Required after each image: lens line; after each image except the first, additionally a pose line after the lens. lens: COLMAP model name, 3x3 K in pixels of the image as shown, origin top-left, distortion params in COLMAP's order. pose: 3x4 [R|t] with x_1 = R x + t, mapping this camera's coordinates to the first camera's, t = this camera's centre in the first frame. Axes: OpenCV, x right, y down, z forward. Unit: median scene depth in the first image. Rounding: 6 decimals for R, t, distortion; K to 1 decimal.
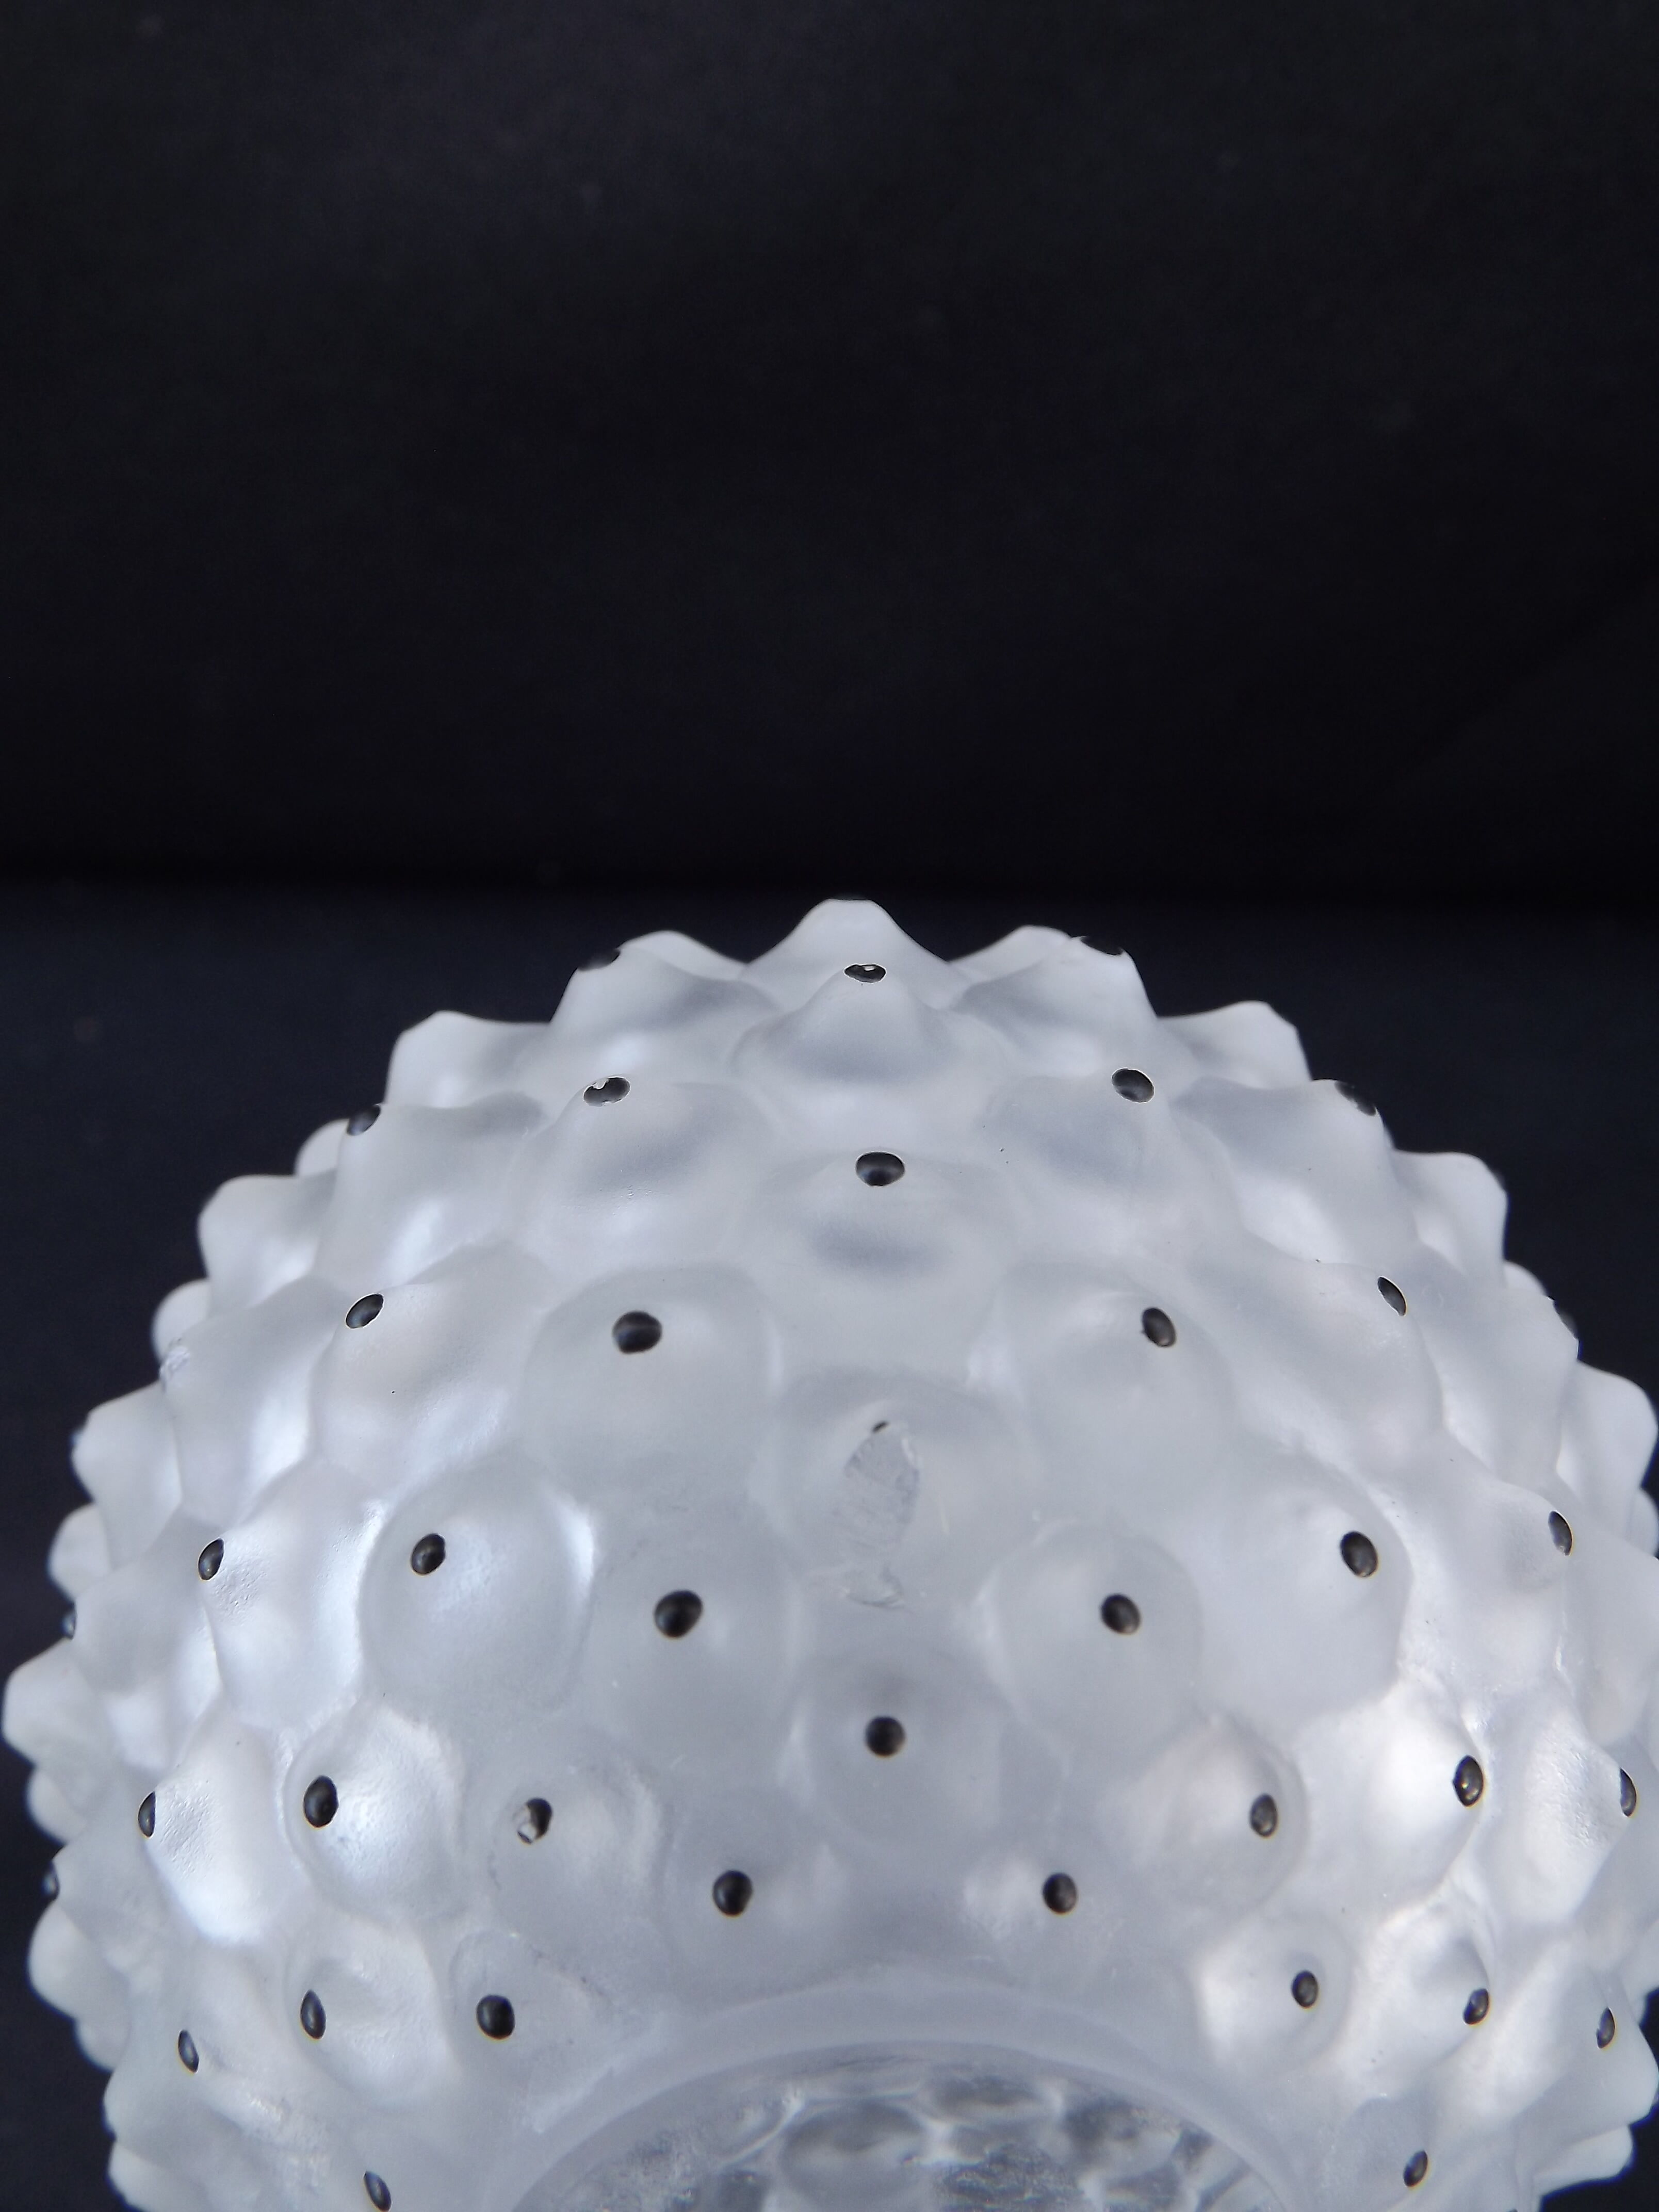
lens RADIAL K [[1540.7, 0, 824.9], [0, 1540.7, 1117.4], [0, 0, 1]] dist [0.010143, 0.001949]
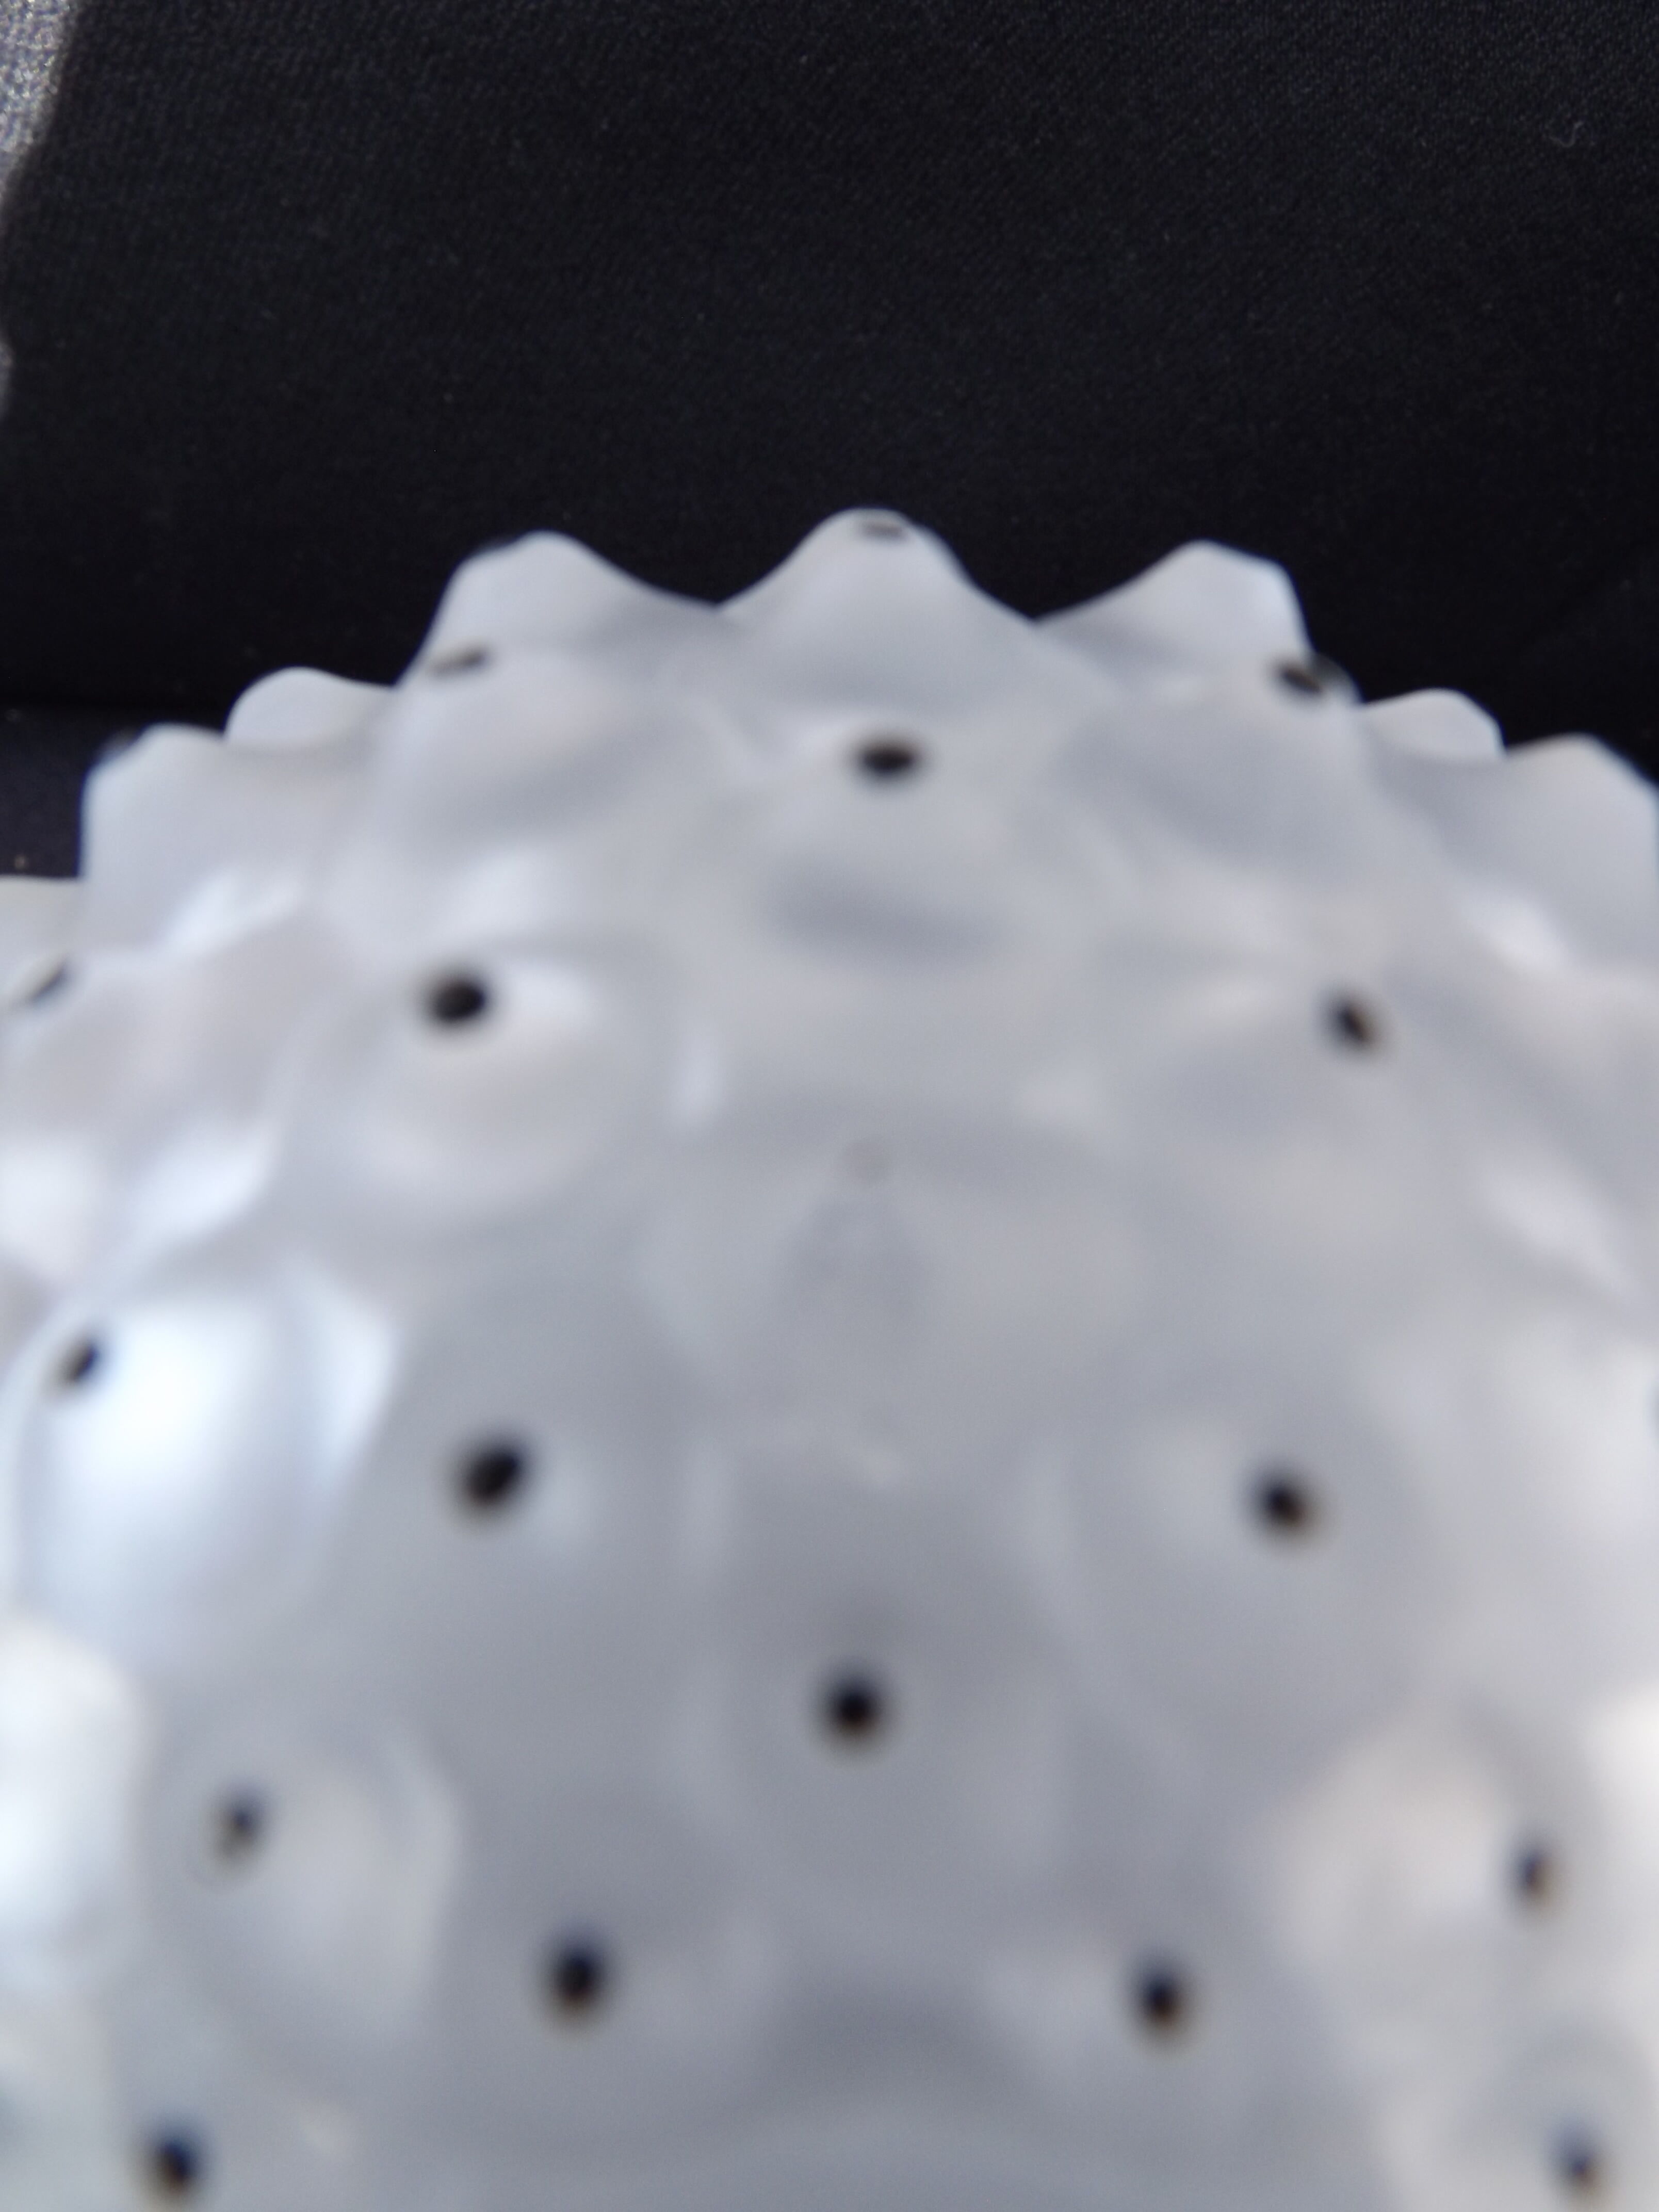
lens RADIAL K [[1540.7, 0, 835.4], [0, 1540.7, 1095.4], [0, 0, 1]] dist [0.010143, 0.001949]
pose [[0.999116, 0.026283, -0.032812, 0.042262], [-0.025778, 0.999544, 0.015706, 0.162963], [0.033210, -0.014847, 0.999338, 0.426491]]
